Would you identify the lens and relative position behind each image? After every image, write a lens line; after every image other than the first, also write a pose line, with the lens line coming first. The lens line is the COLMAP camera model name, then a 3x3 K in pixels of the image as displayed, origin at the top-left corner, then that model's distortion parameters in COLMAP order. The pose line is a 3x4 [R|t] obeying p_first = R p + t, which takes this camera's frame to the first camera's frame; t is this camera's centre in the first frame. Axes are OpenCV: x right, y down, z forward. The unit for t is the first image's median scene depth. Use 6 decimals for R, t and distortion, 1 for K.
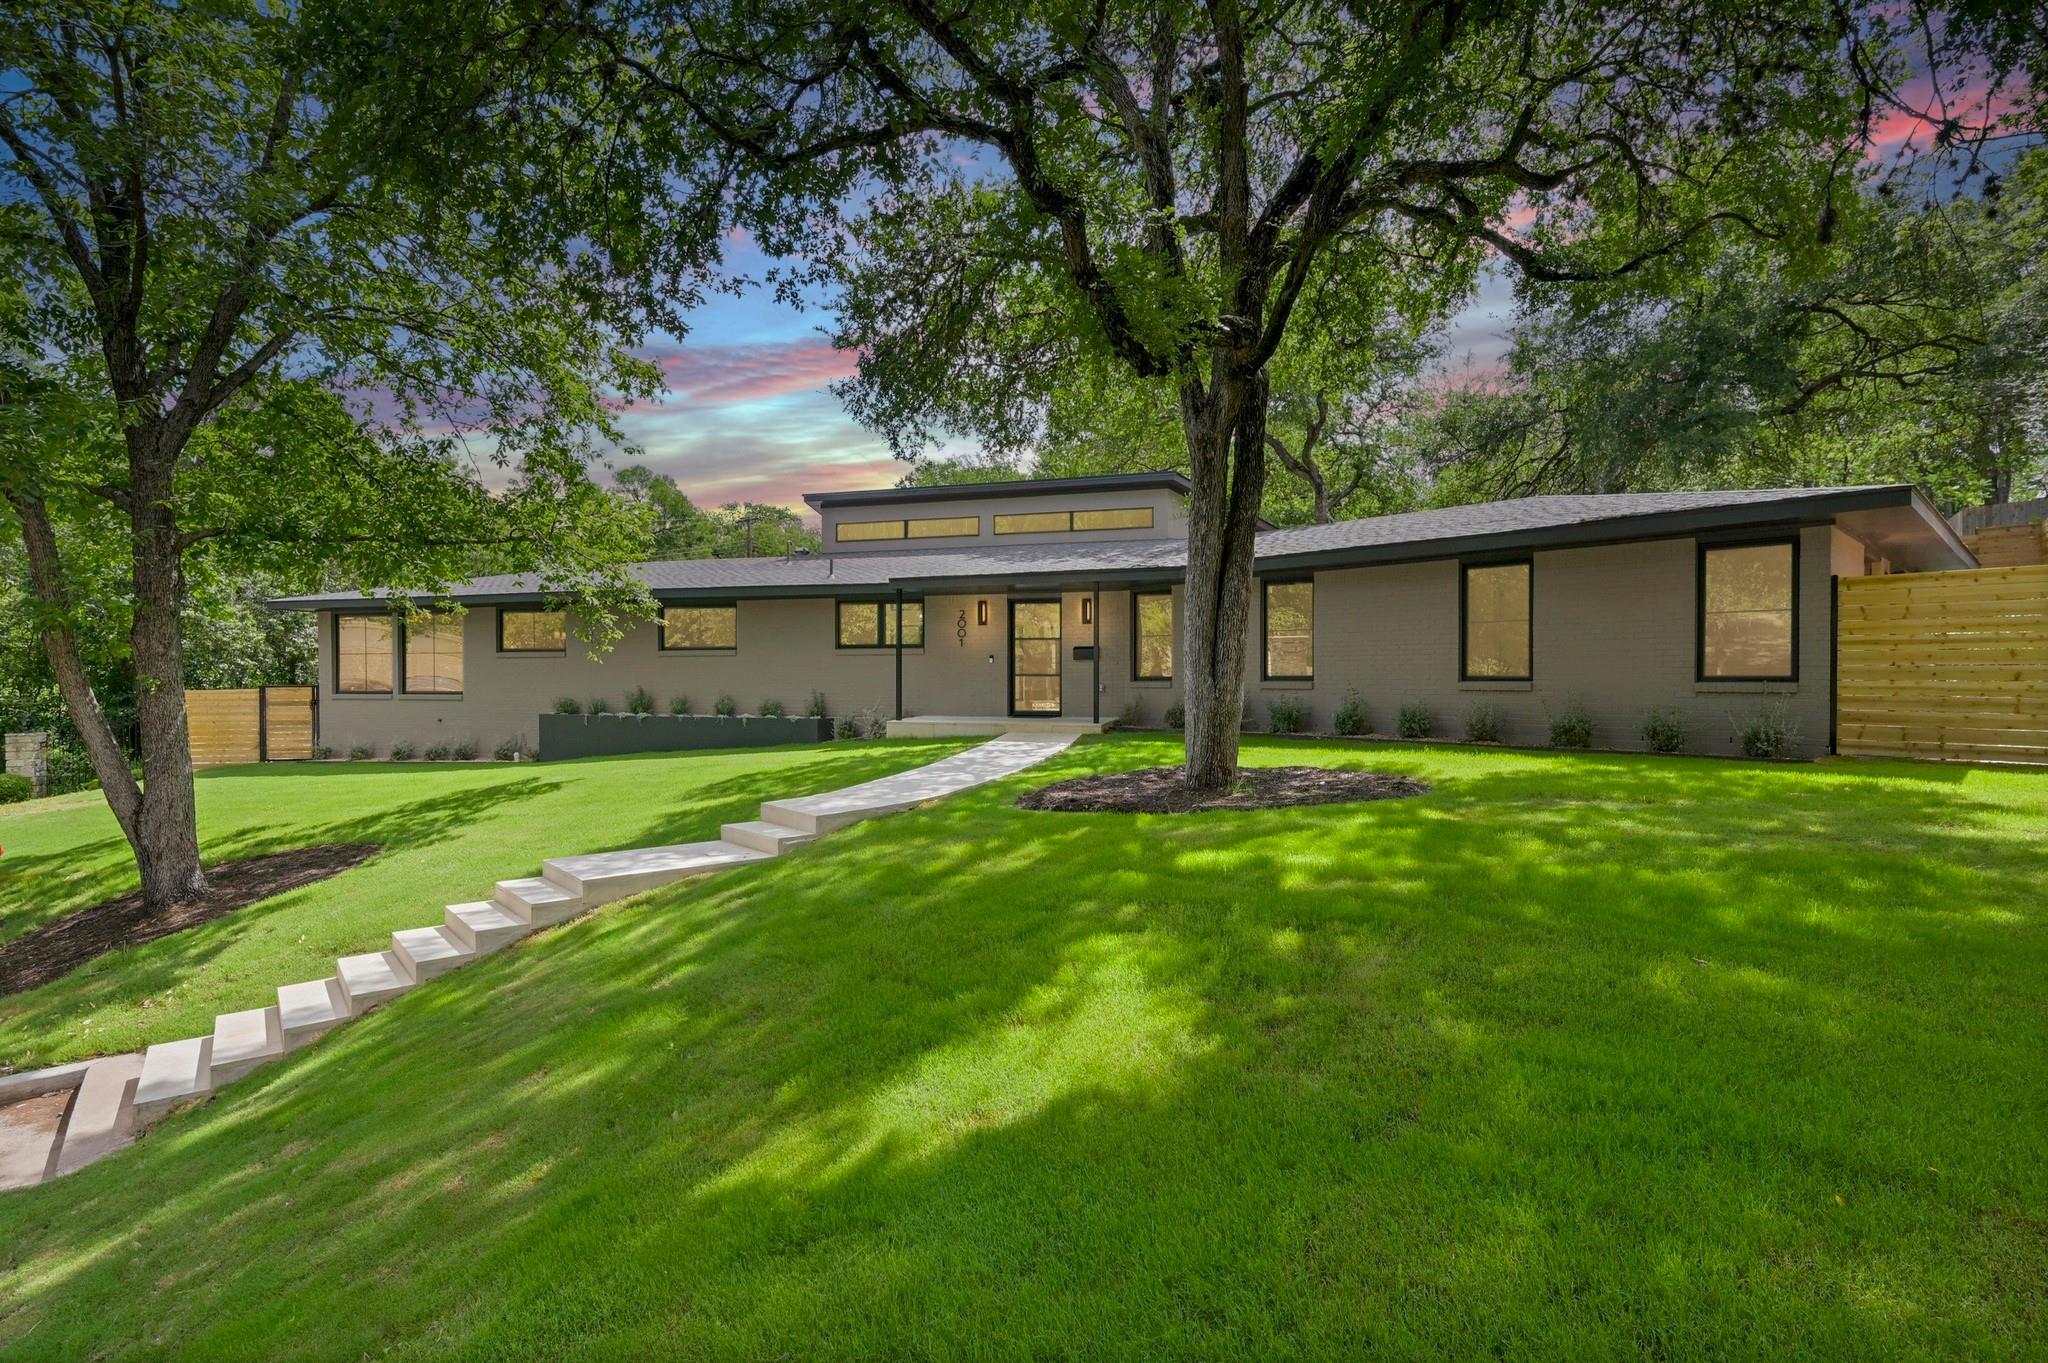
lens RADIAL K [[935.7, 0, 1015.5], [0, 935.7, 679.2], [0, 0, 1]] dist [0.000867, 0.000020]
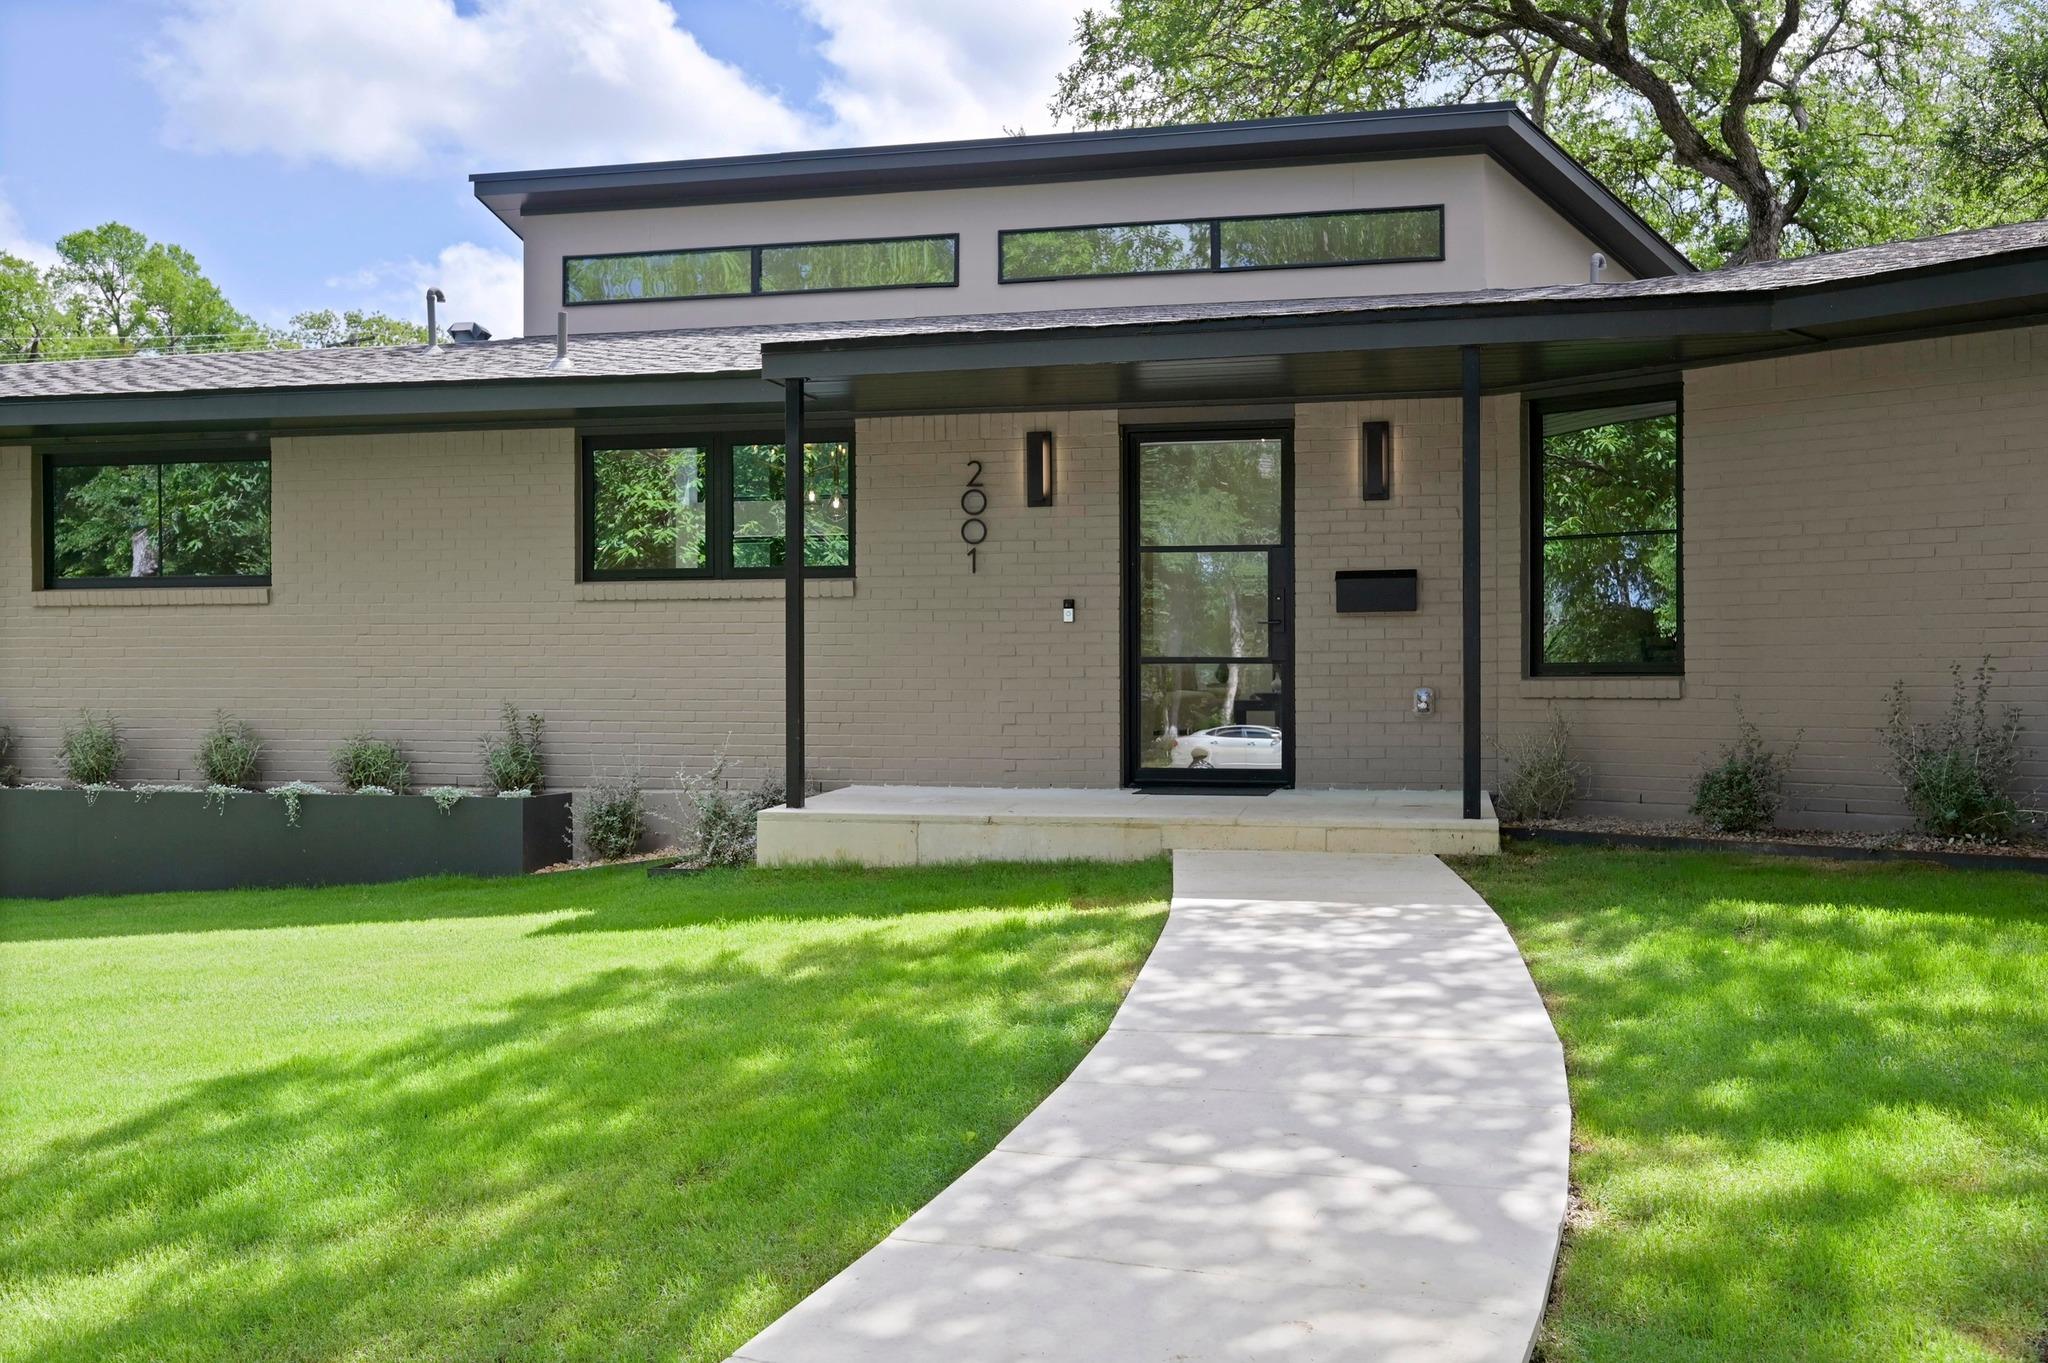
lens RADIAL K [[1728.8, 0, 1027.6], [0, 1728.8, 683.8], [0, 0, 1]] dist [-0.019299, -0.008246]
pose [[0.995998, -0.004832, 0.089240, -0.093362], [0.004260, 0.999969, 0.006597, -0.000291], [-0.089269, -0.006190, 0.995988, 0.403191]]
